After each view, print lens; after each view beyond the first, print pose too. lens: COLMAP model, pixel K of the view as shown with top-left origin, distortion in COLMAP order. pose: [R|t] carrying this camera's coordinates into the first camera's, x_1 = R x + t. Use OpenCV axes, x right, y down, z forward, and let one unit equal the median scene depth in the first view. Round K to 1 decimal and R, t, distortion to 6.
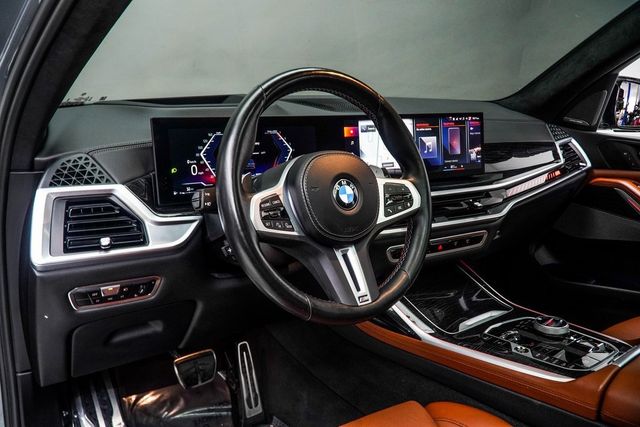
lens RADIAL K [[532.0, 0, 319.1], [0, 532.0, 213.5], [0, 0, 1]] dist [0.008104, 0.002311]
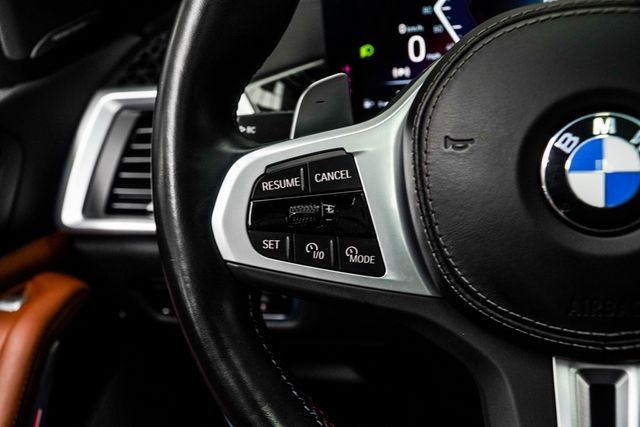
lens RADIAL K [[812.8, 0, 320.9], [0, 812.8, 214.6], [0, 0, 1]] dist [-0.017322, 0.000000]
pose [[0.571494, 0.176179, -0.801471, 0.294931], [-0.035853, 0.981109, 0.190103, -0.087061], [0.819823, -0.079908, 0.567014, 0.689831]]
